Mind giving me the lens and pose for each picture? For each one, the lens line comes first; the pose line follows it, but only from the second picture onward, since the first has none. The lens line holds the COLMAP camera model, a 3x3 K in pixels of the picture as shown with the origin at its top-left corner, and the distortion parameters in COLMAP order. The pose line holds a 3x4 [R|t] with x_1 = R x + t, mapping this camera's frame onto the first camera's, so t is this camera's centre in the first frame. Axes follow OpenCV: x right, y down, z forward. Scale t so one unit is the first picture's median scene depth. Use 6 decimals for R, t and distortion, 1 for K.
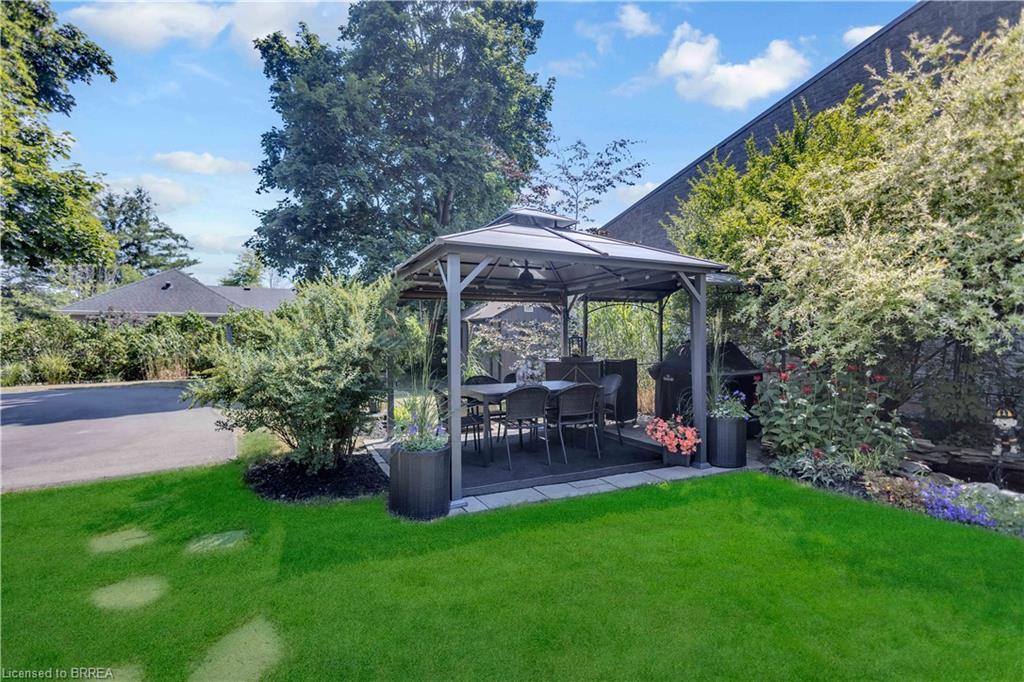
lens RADIAL K [[471.4, 0, 516.6], [0, 471.4, 339.8], [0, 0, 1]] dist [0.005266, -0.000463]
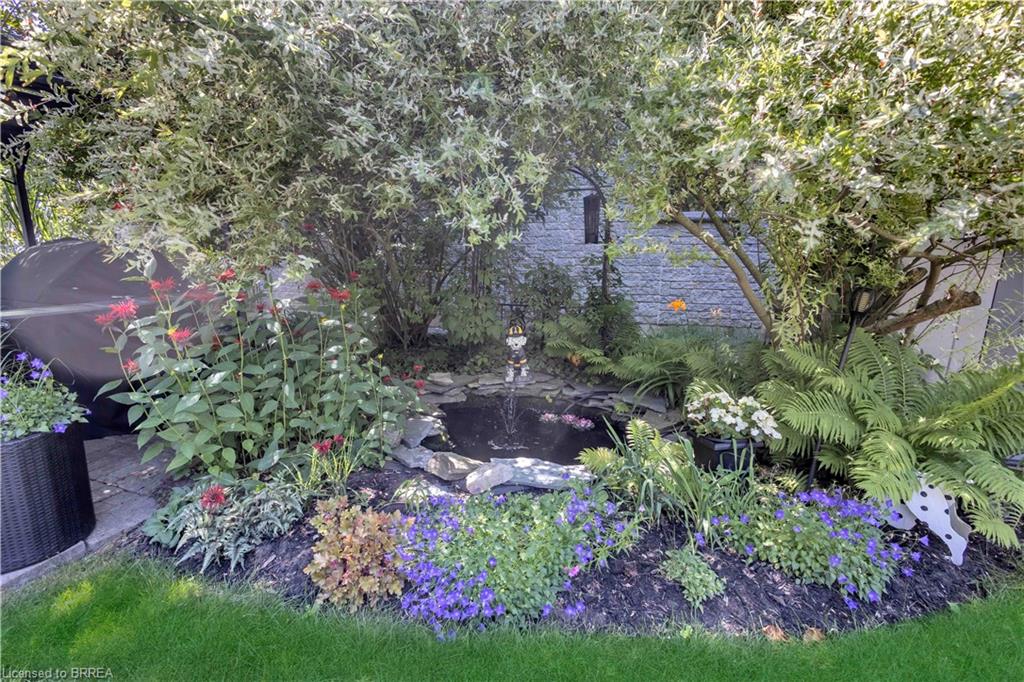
lens RADIAL K [[471.4, 0, 512.1], [0, 471.4, 339.6], [0, 0, 1]] dist [0.005266, -0.000463]
pose [[0.701227, -0.137201, 0.699612, 0.449011], [0.010540, 0.983196, 0.182251, 0.021788], [-0.712860, -0.120426, 0.690889, 0.436116]]
